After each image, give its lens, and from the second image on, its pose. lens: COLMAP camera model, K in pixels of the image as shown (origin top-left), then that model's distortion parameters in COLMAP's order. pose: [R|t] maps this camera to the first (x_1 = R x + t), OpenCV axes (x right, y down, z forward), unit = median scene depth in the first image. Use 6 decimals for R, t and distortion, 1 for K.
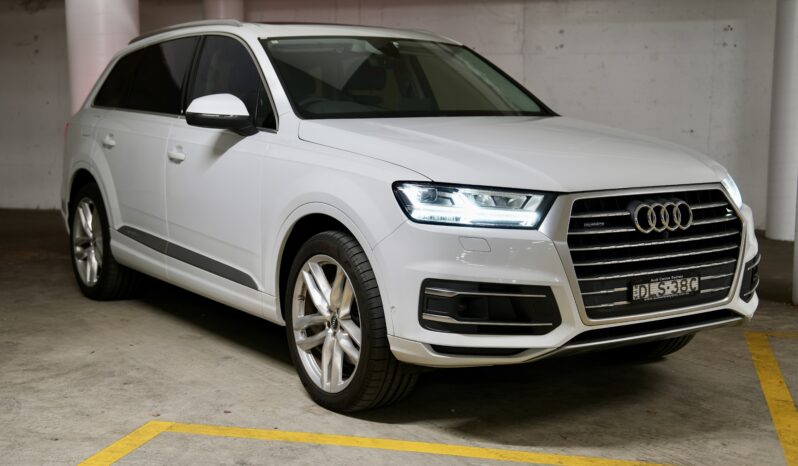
lens RADIAL K [[1061.3, 0, 399.0], [0, 1061.3, 233.0], [0, 0, 1]] dist [0.162194, 0.023466]
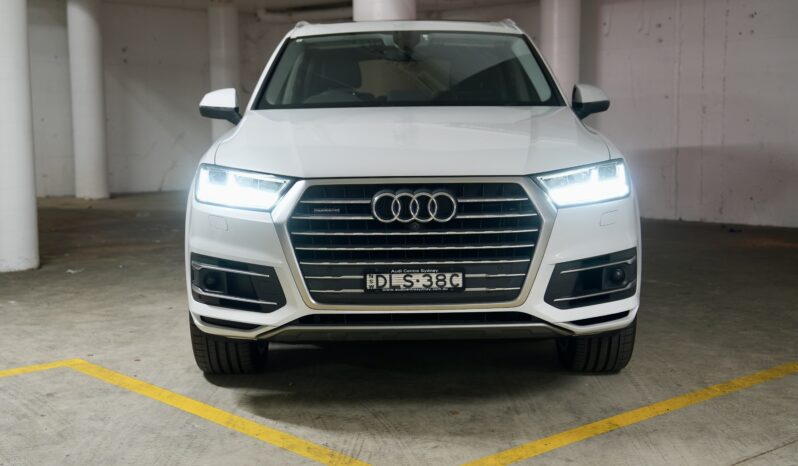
lens RADIAL K [[1092.3, 0, 399.0], [0, 1092.3, 233.0], [0, 0, 1]] dist [0.162337, 0.039221]
pose [[0.838694, 0.055447, -0.541773, 0.782424], [-0.058790, 0.998208, 0.011149, -0.002219], [0.541420, 0.022500, 0.840451, 0.160660]]
